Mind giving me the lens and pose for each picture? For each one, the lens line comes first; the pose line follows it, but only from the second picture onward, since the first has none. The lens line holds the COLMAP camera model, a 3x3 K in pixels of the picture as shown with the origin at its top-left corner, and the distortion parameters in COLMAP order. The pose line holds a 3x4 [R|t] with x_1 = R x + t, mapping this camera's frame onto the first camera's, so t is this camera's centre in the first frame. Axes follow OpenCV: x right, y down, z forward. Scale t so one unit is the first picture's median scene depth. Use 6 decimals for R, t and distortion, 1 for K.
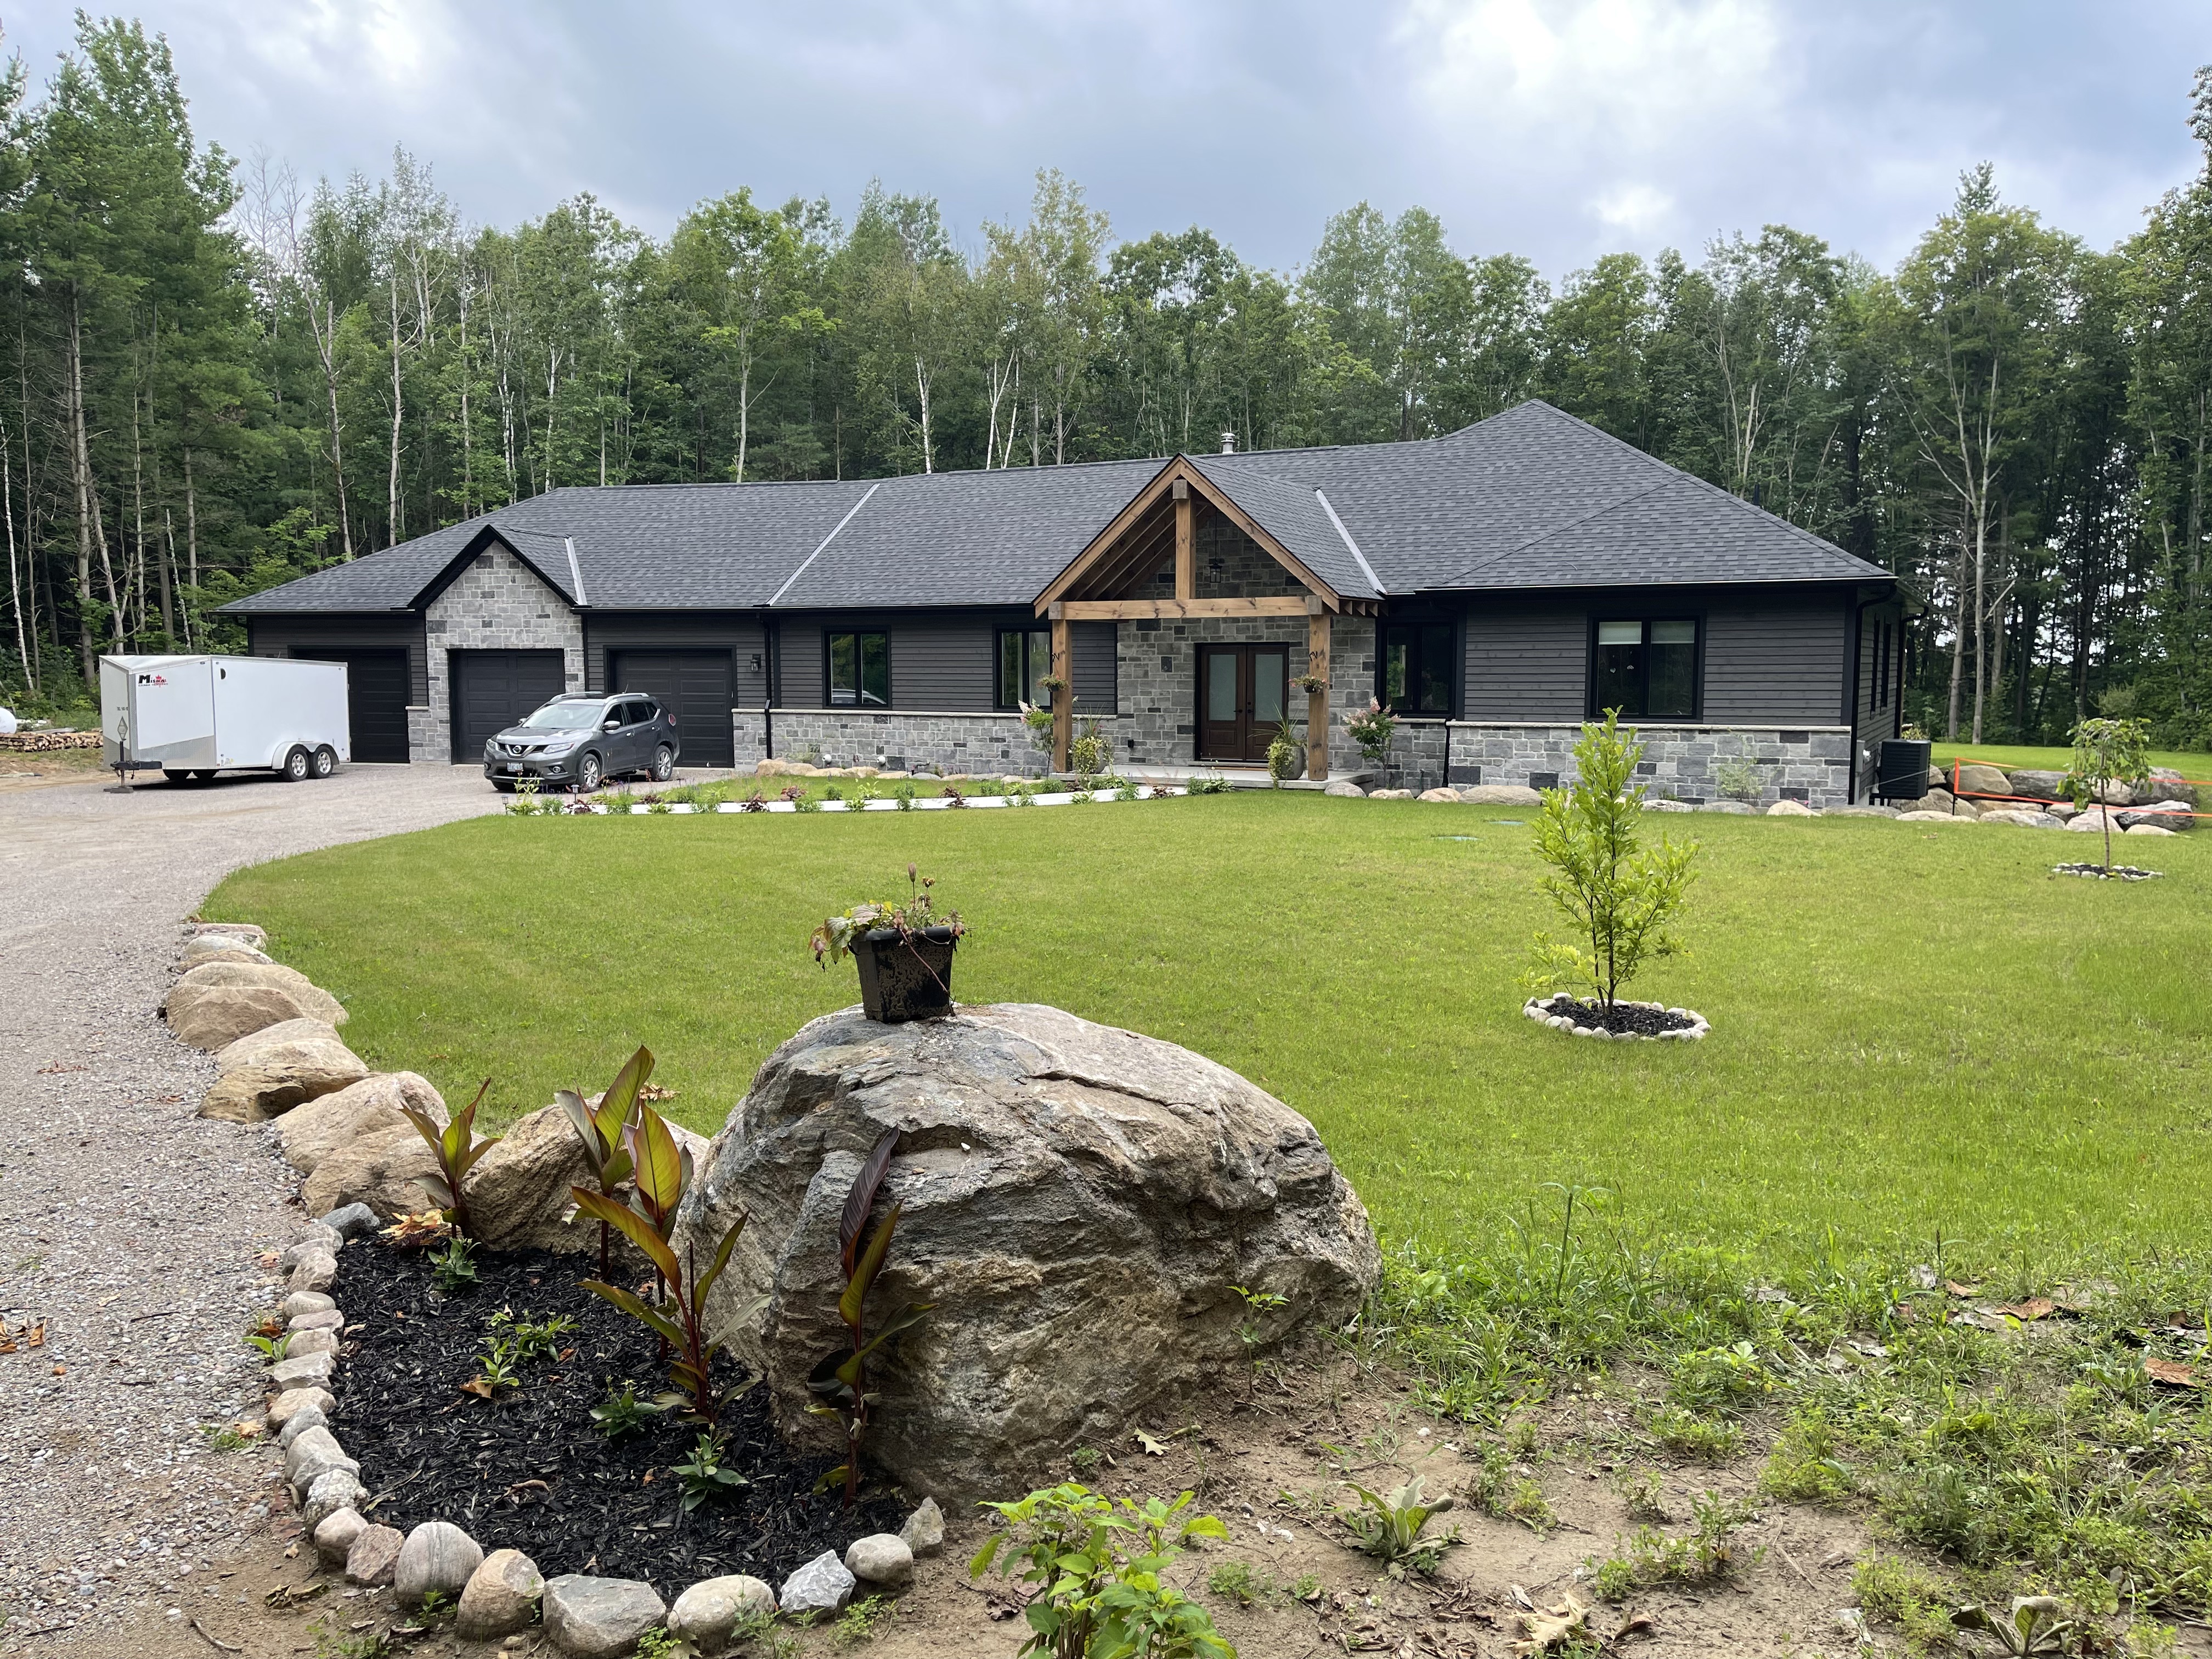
lens RADIAL K [[1666.8, 0, 1106.0], [0, 1666.8, 829.5], [0, 0, 1]] dist [0.096681, -0.142889]
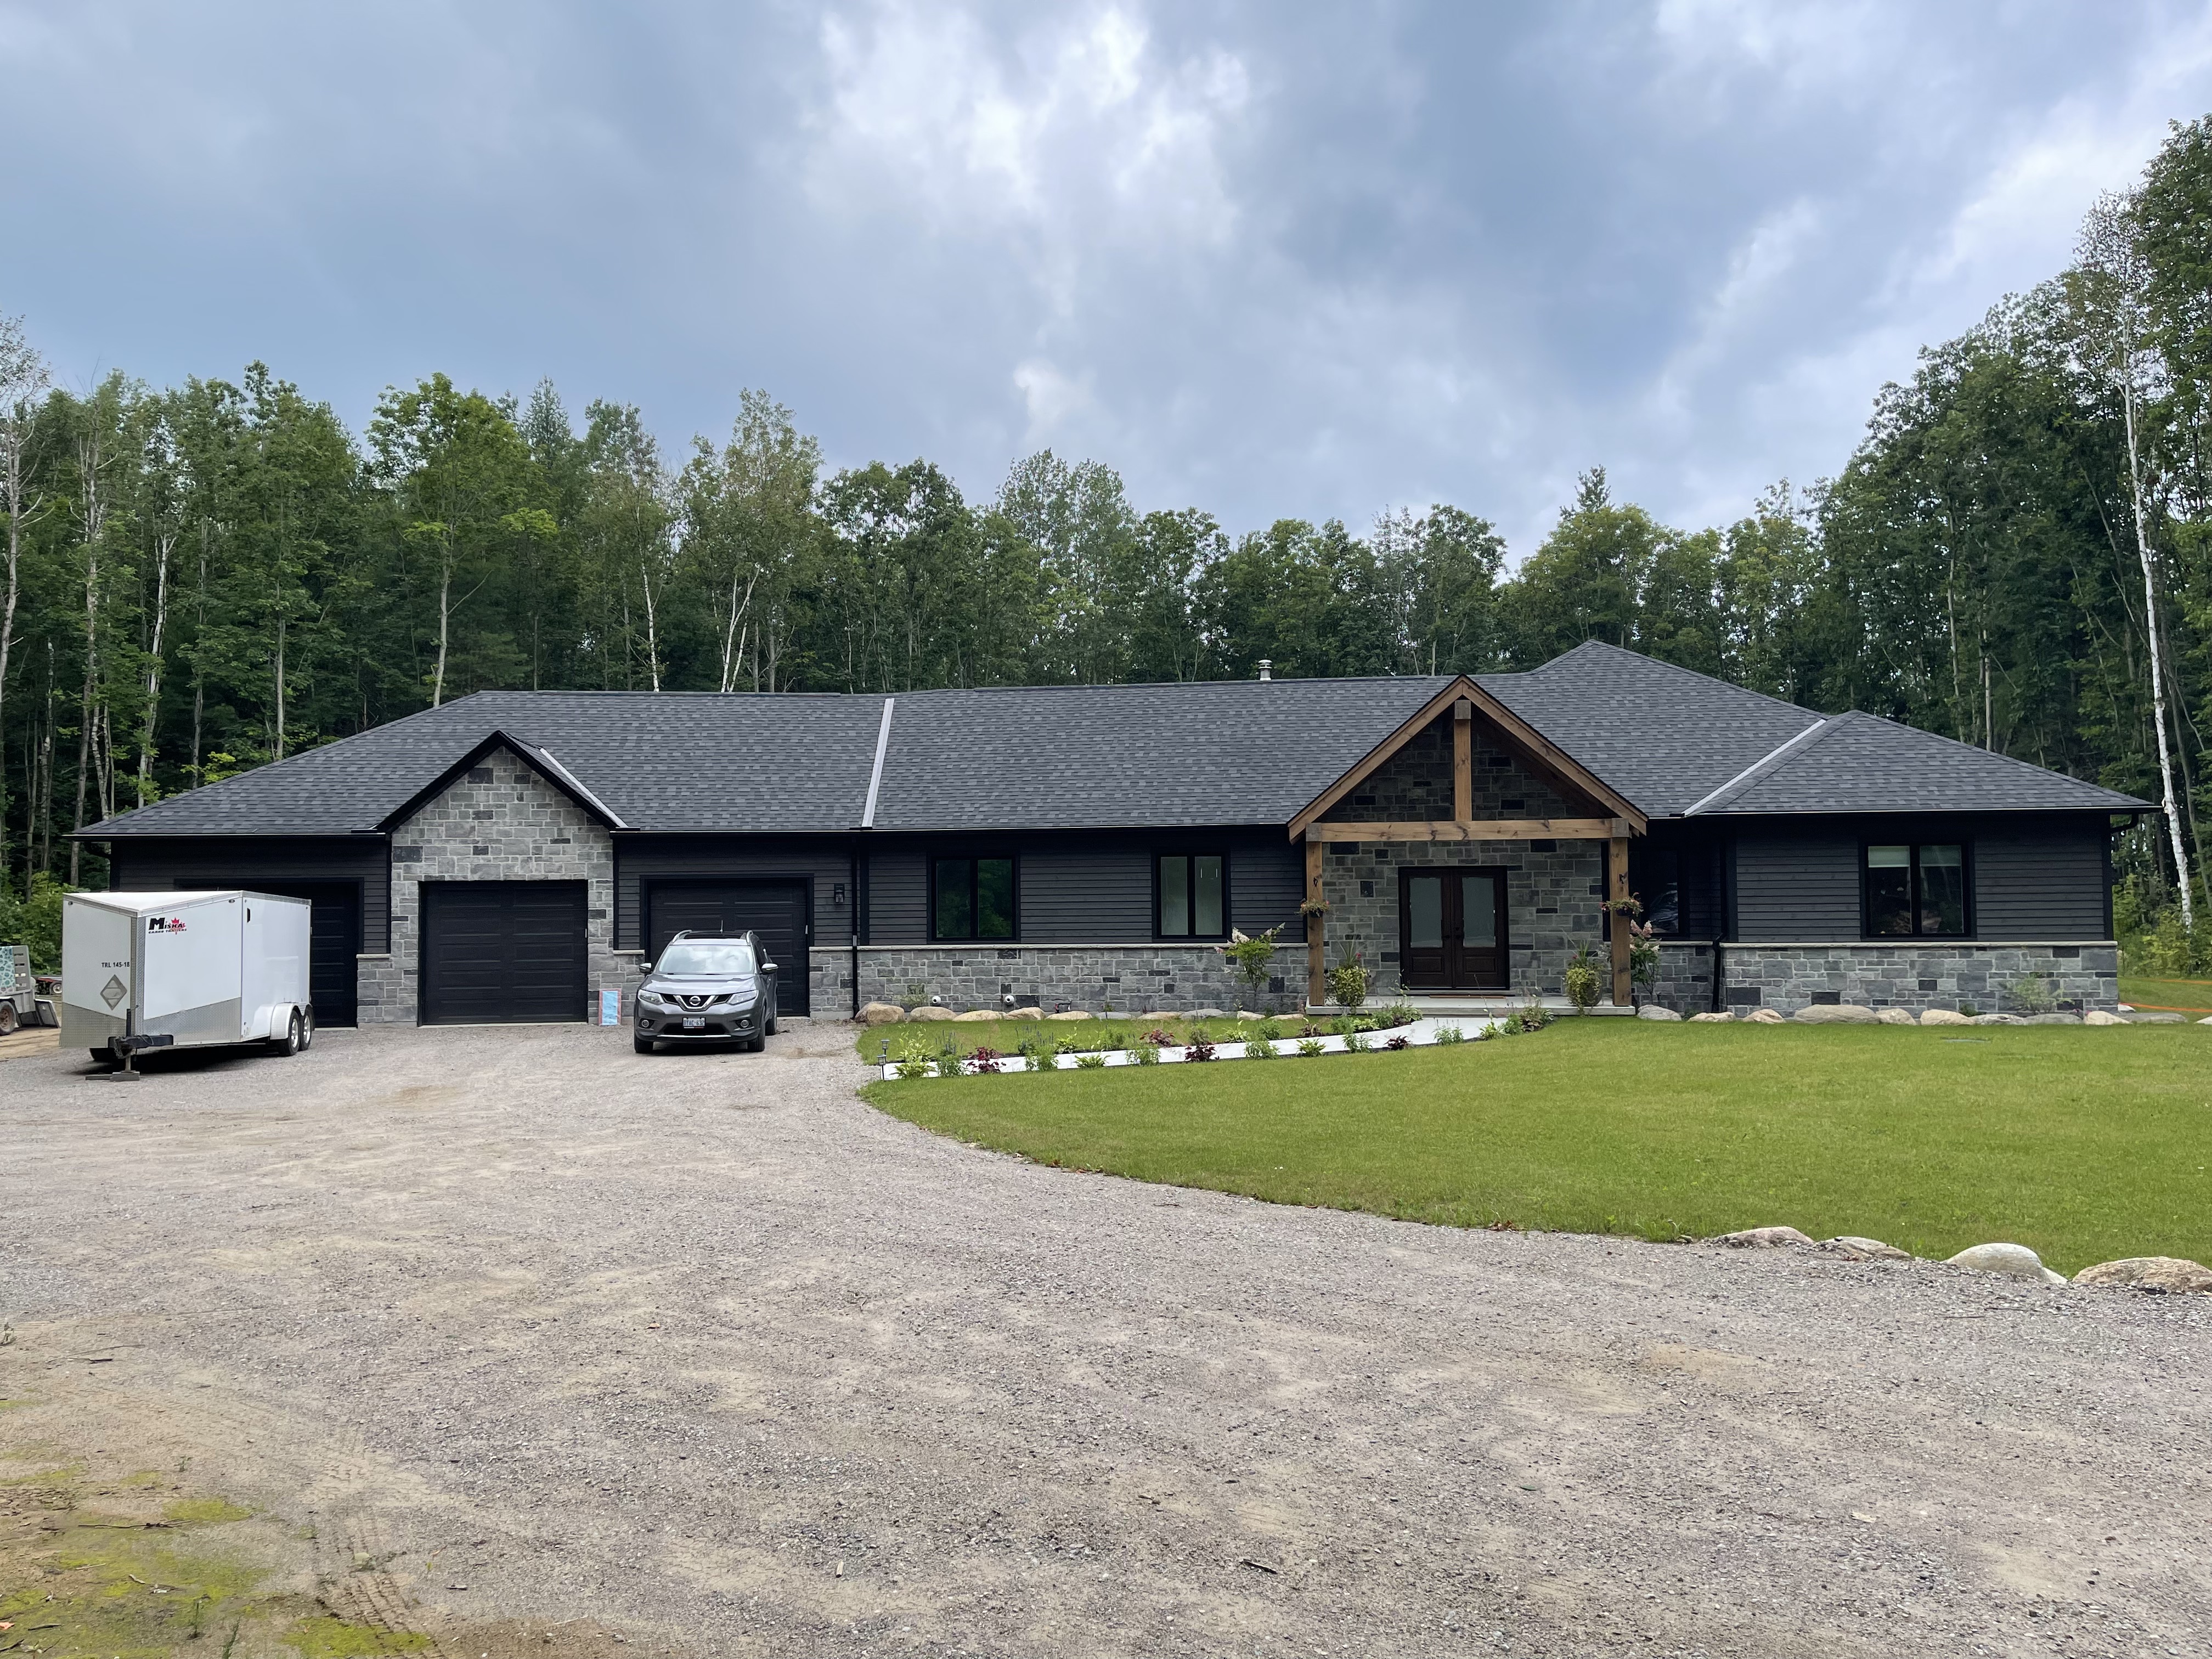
lens RADIAL K [[1666.8, 0, 1106.0], [0, 1666.8, 829.5], [0, 0, 1]] dist [0.096681, -0.142889]
pose [[0.933435, 0.005586, 0.358704, -0.414665], [0.044398, 0.990393, -0.130957, -0.013153], [-0.355989, 0.138165, 0.924220, 0.152036]]
